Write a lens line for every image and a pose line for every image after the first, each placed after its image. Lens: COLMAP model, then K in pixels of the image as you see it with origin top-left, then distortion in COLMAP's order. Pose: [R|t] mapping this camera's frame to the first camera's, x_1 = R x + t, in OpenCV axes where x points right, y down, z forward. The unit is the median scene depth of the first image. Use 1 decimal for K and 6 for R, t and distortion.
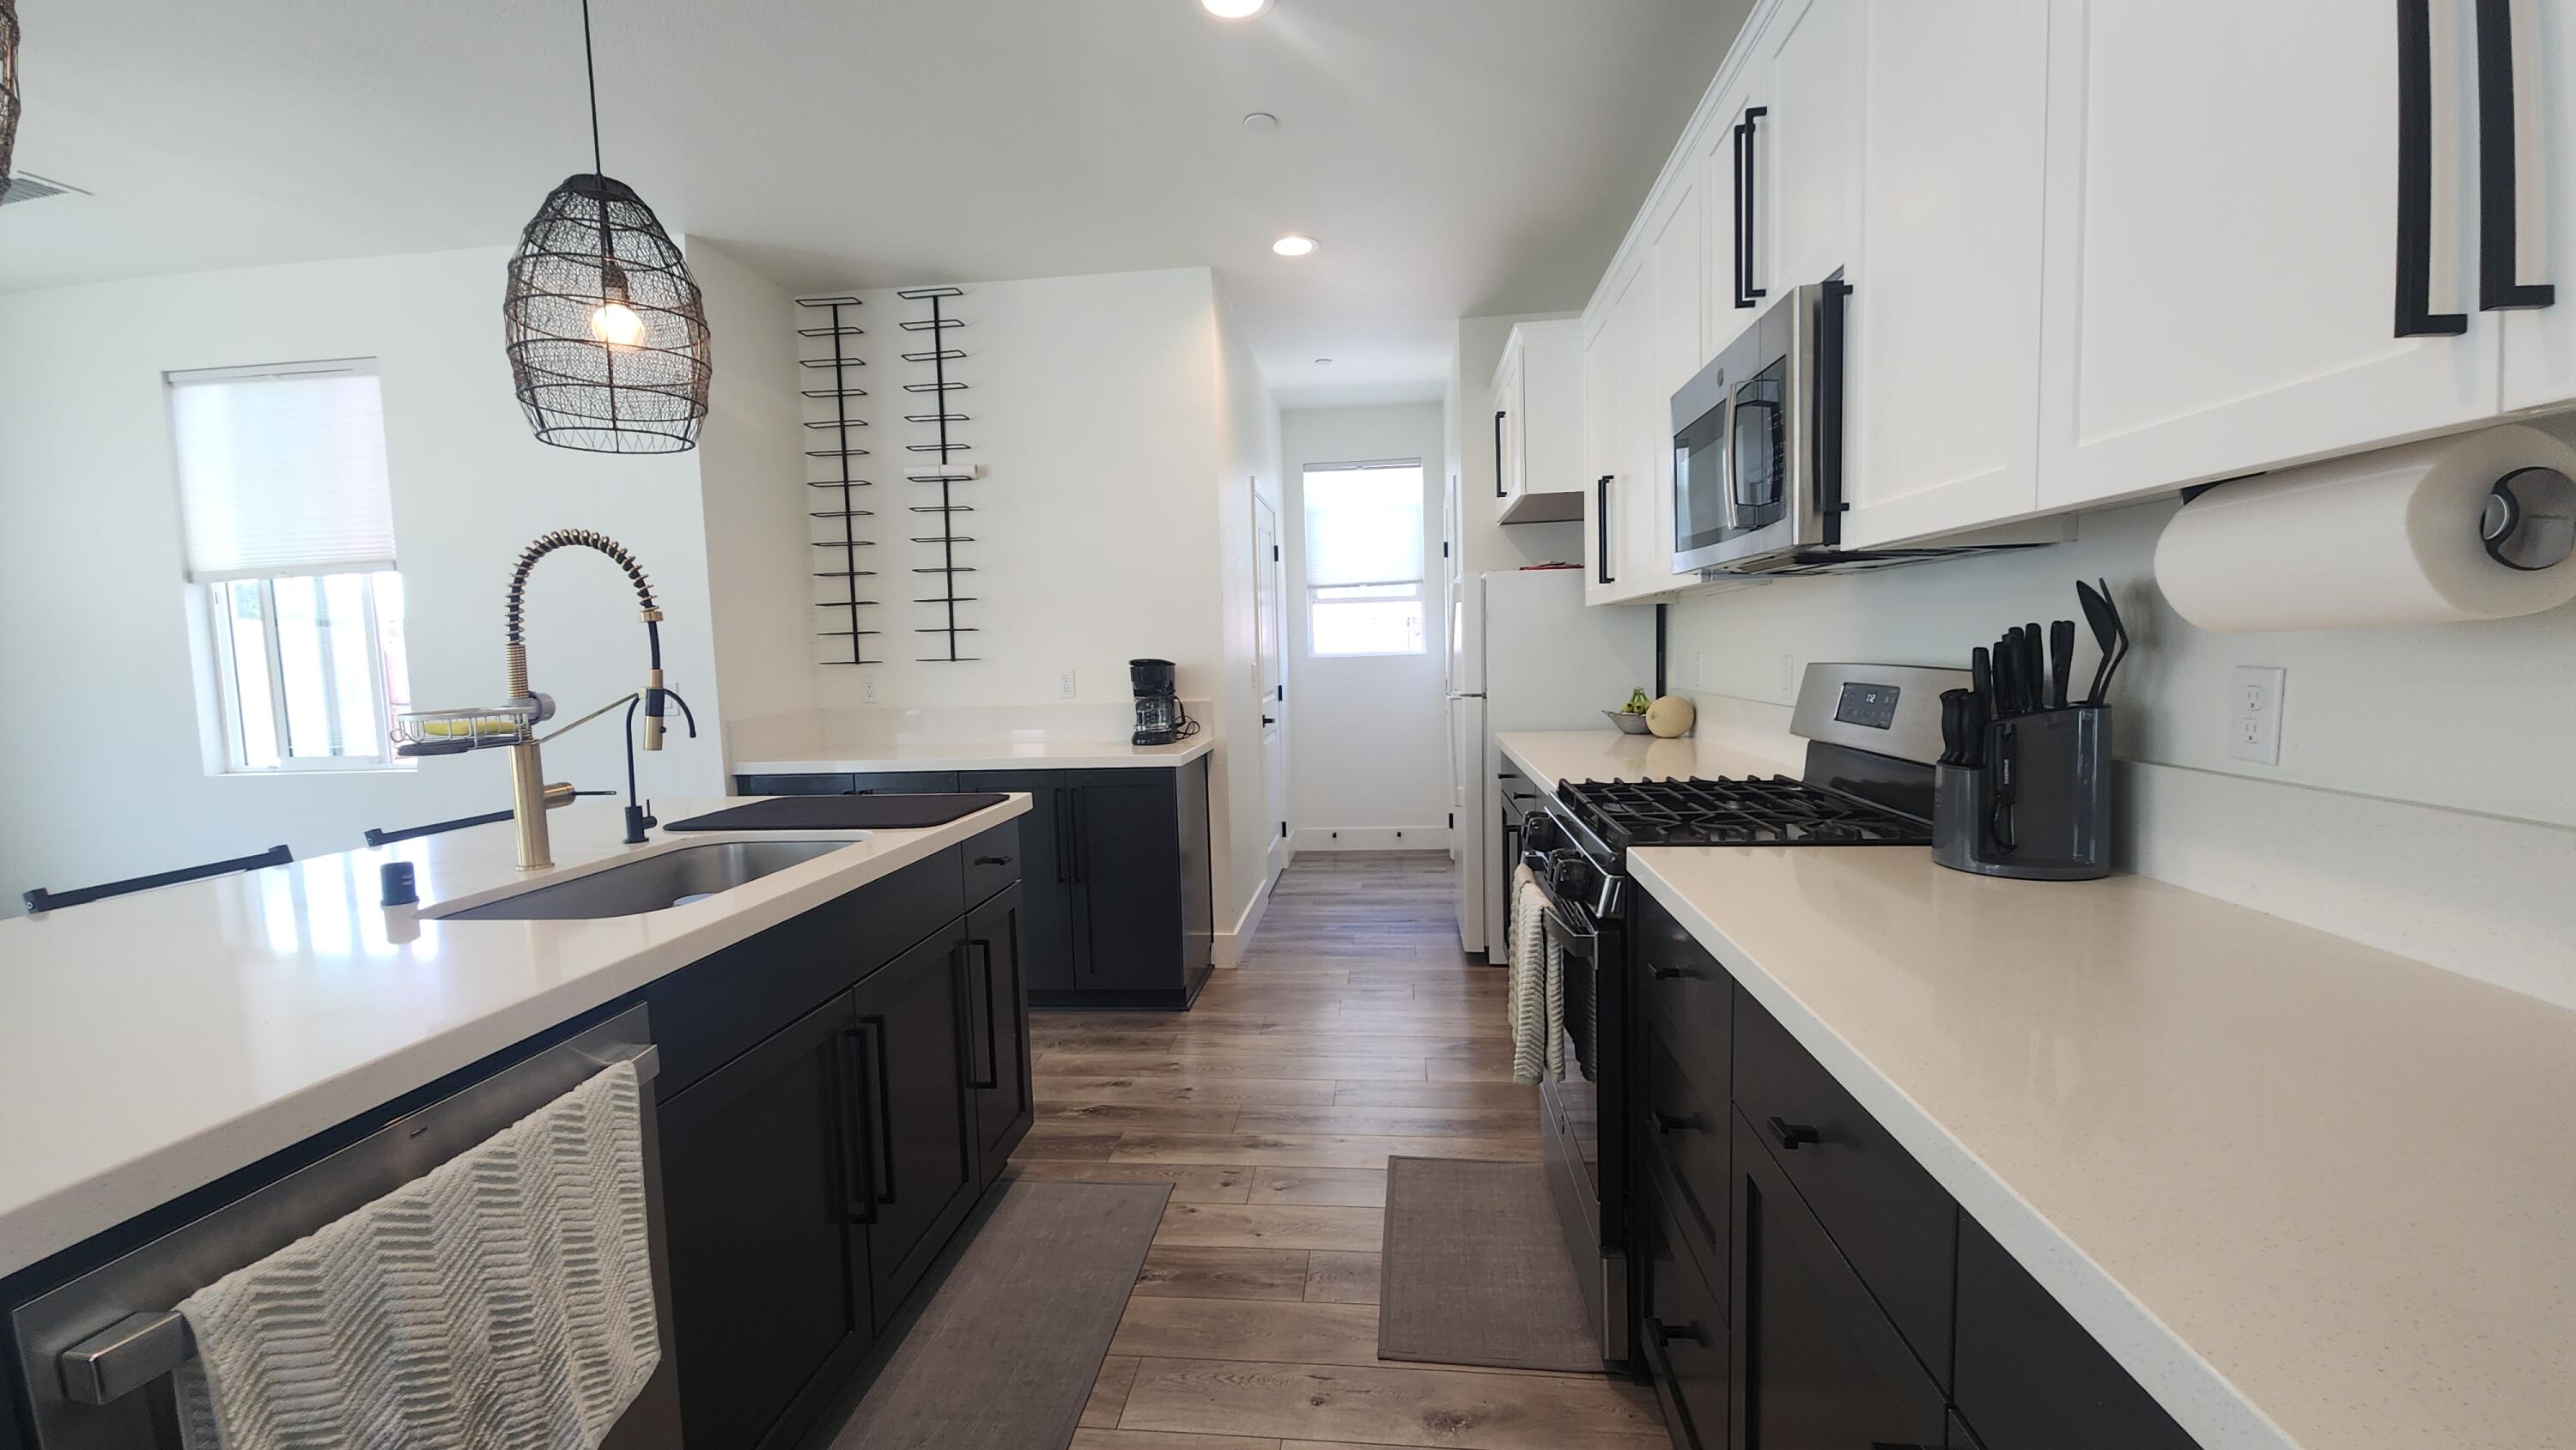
lens RADIAL K [[1056.7, 0, 1280.5], [0, 1056.7, 743.8], [0, 0, 1]] dist [0.021874, -0.019031]
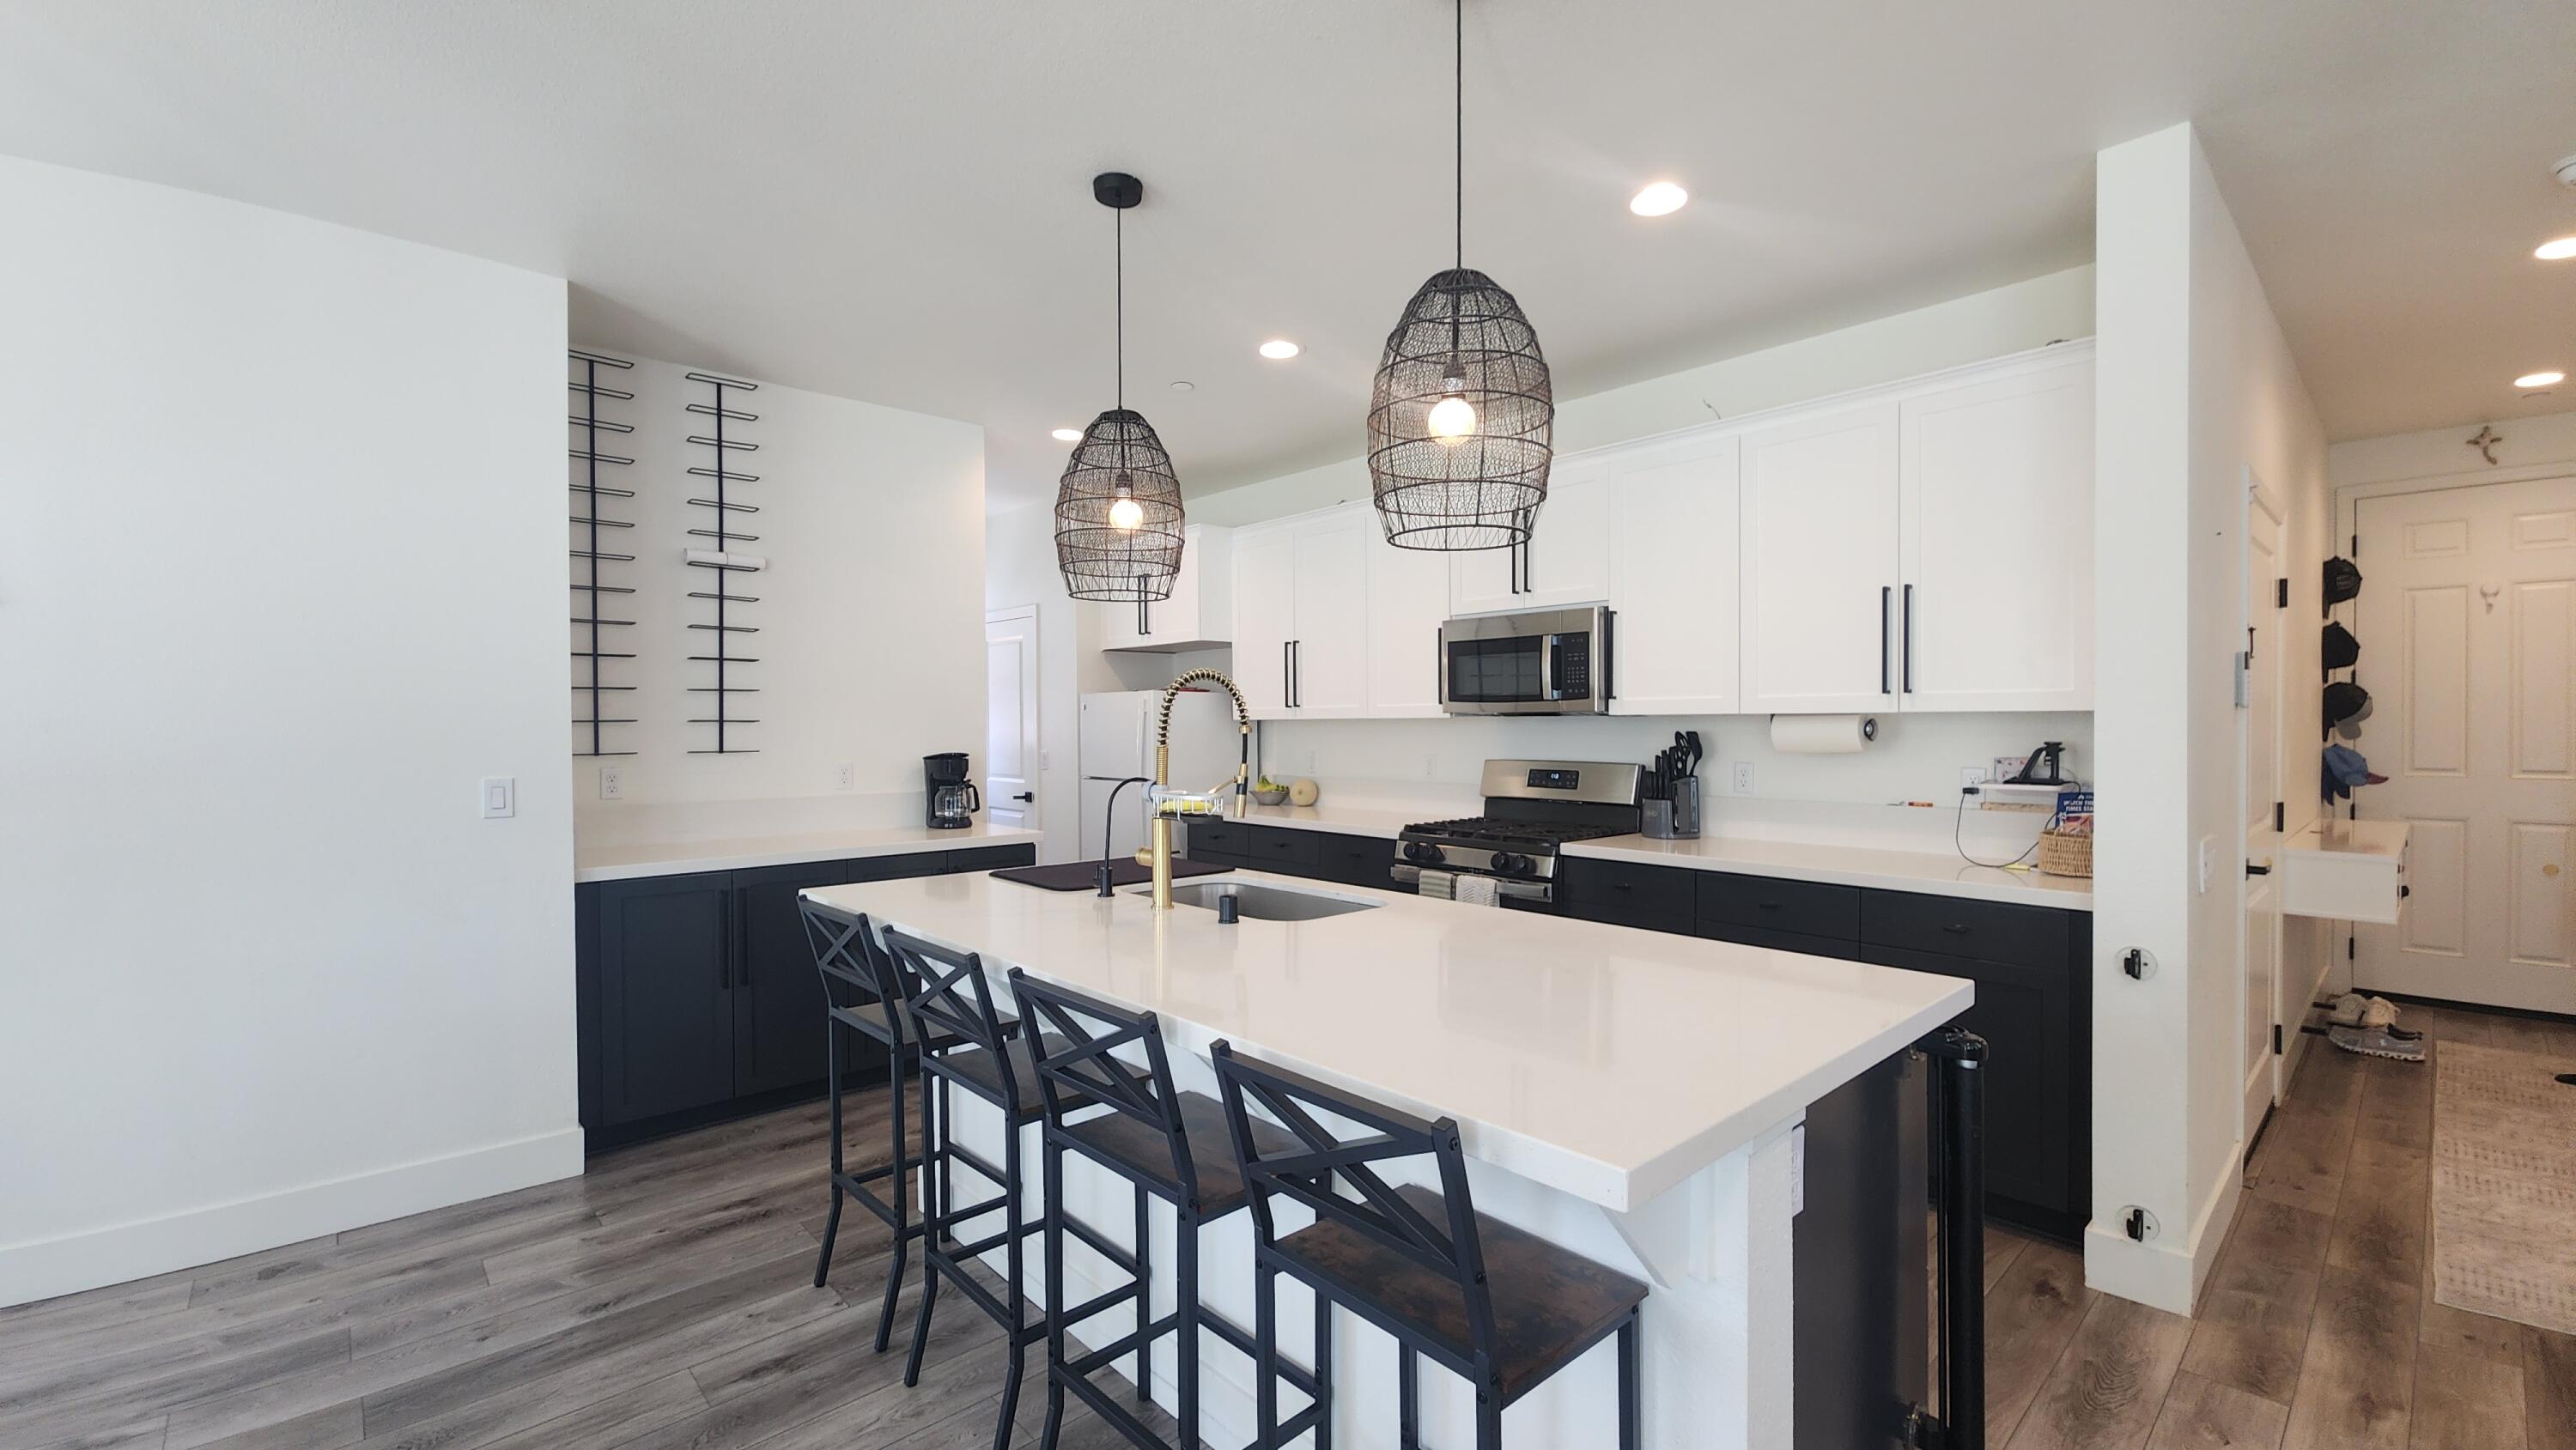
lens RADIAL K [[1056.7, 0, 1288.8], [0, 1056.7, 743.3], [0, 0, 1]] dist [0.010417, -0.008005]
pose [[0.654715, 0.011441, 0.755789, -0.718038], [0.051480, 0.996889, -0.059686, -0.003485], [-0.754120, 0.077986, 0.652089, -0.013356]]
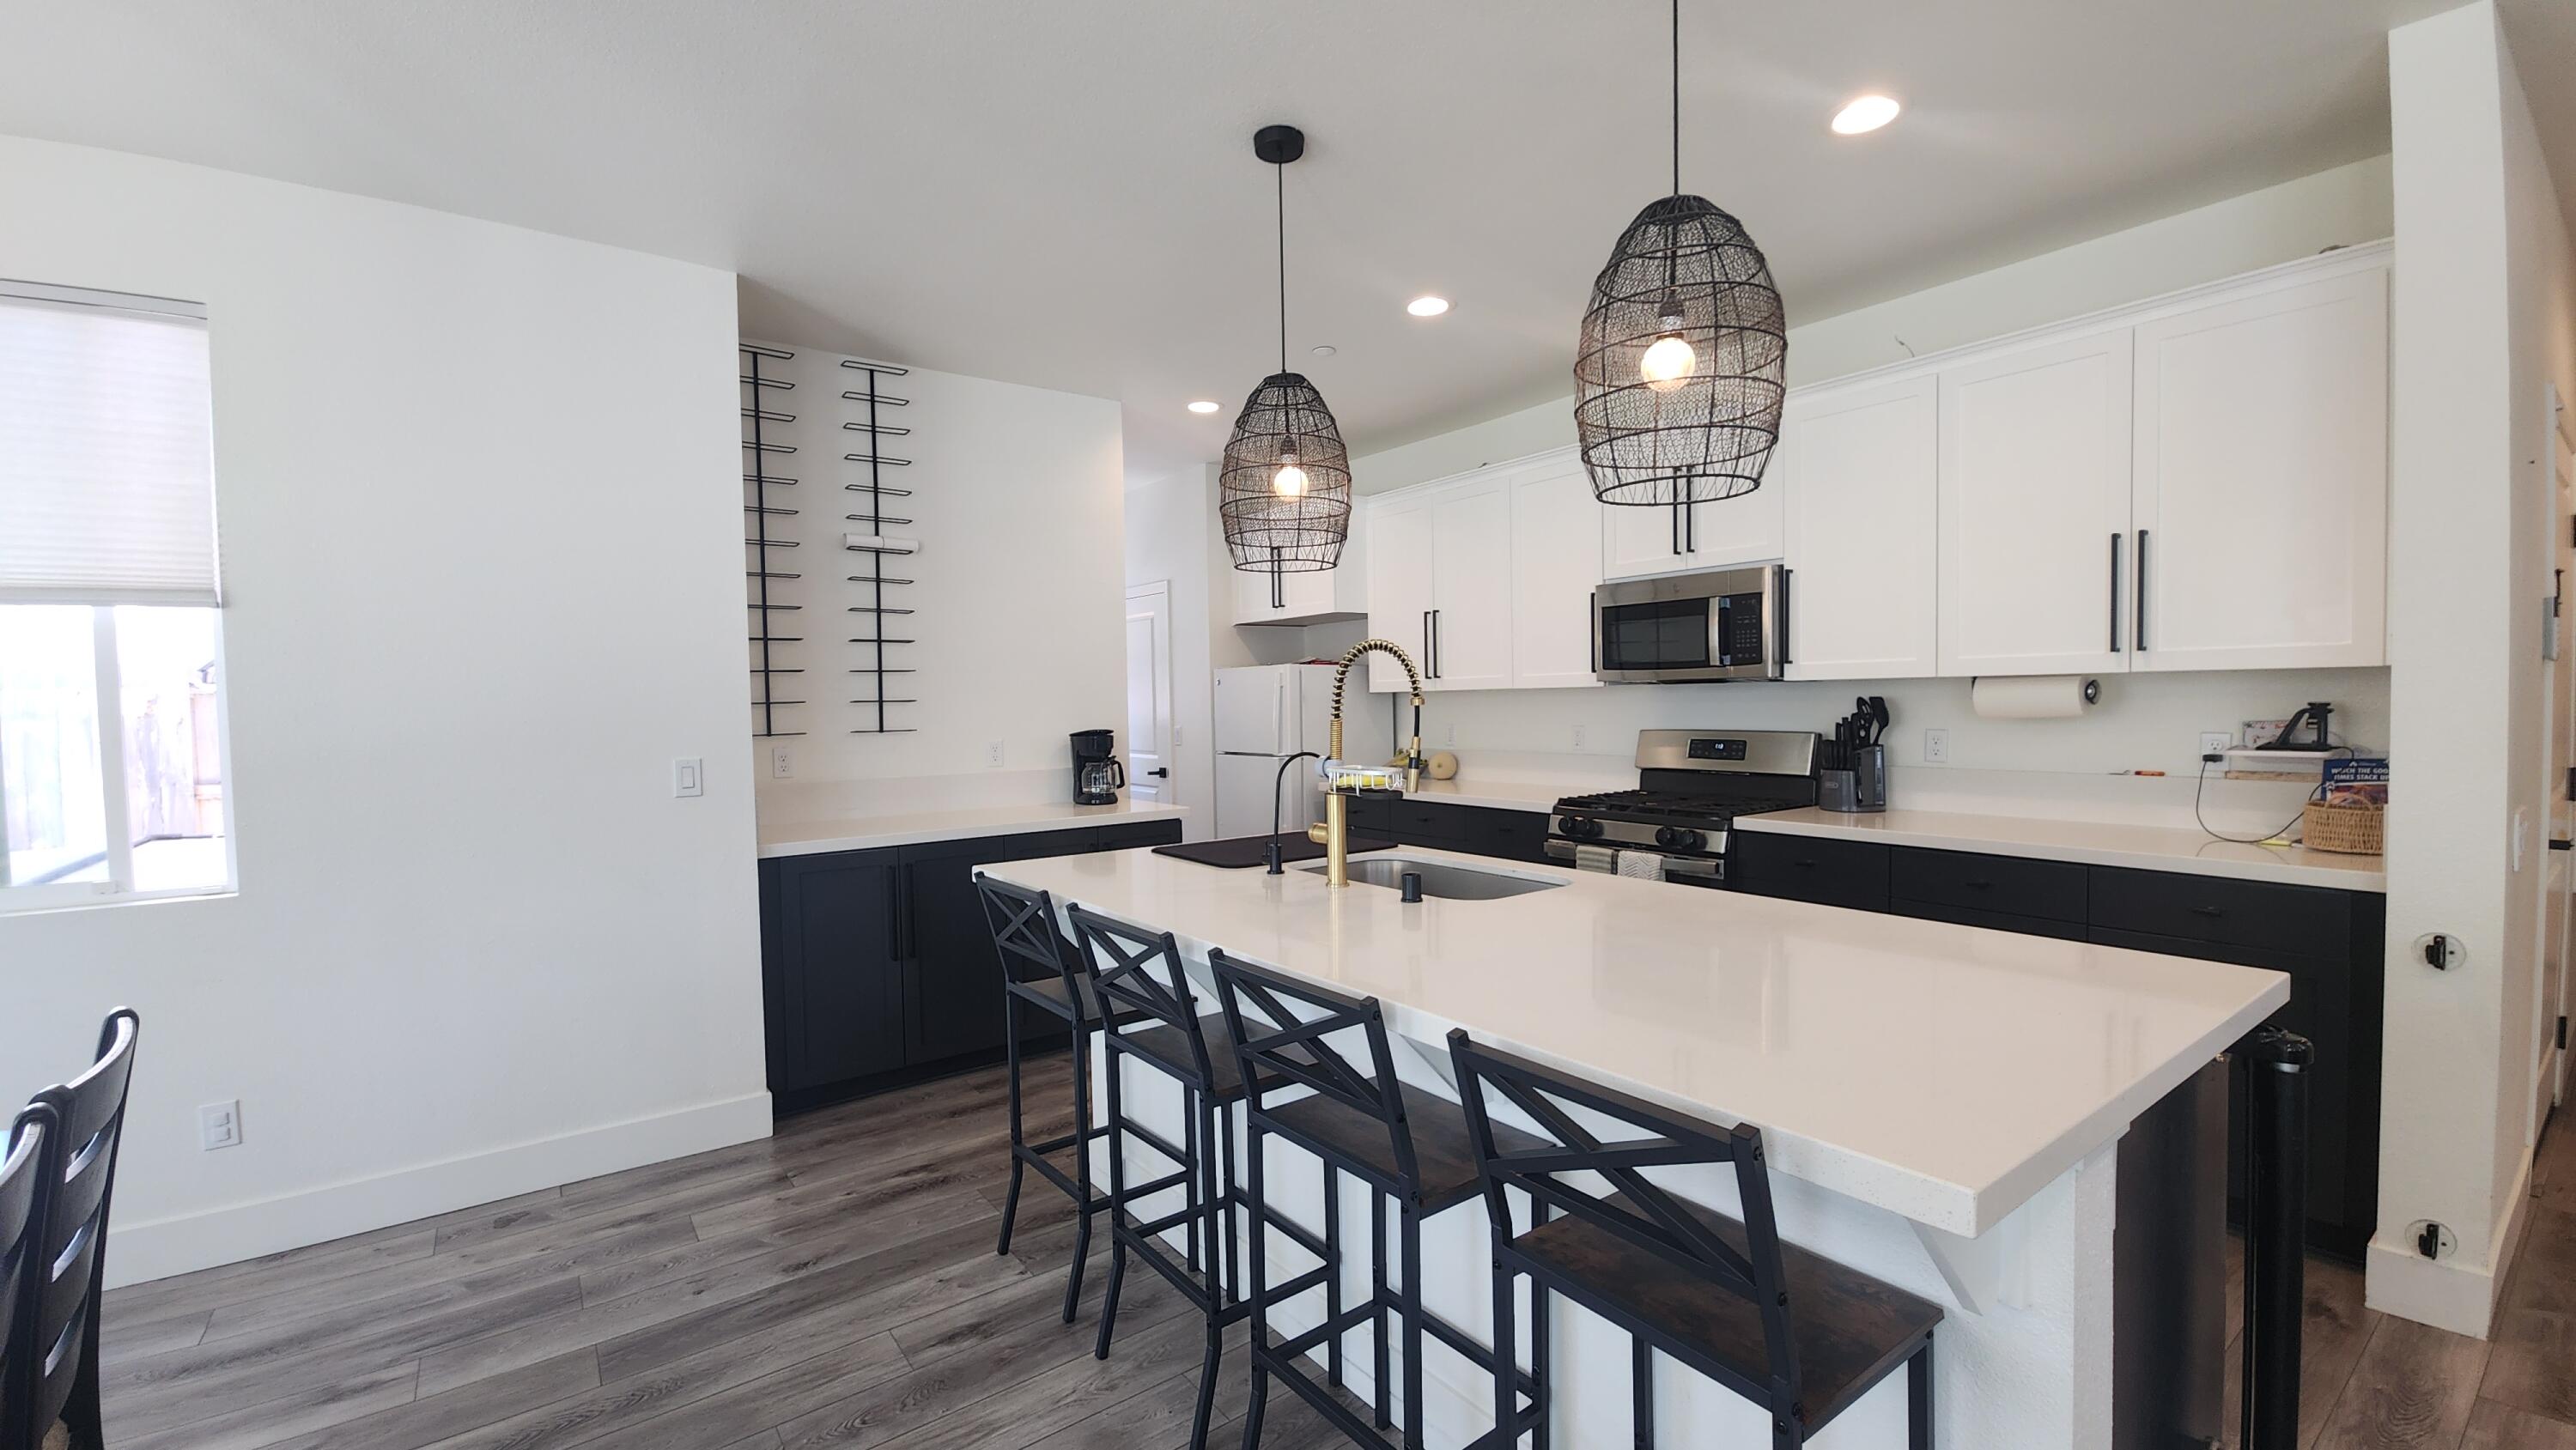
lens RADIAL K [[1056.7, 0, 1280.5], [0, 1056.7, 743.8], [0, 0, 1]] dist [0.021874, -0.019031]
pose [[0.731153, -0.015290, 0.682042, -0.732139], [0.058033, 0.997519, -0.039850, -0.006874], [-0.679741, 0.068718, 0.730226, 0.027879]]
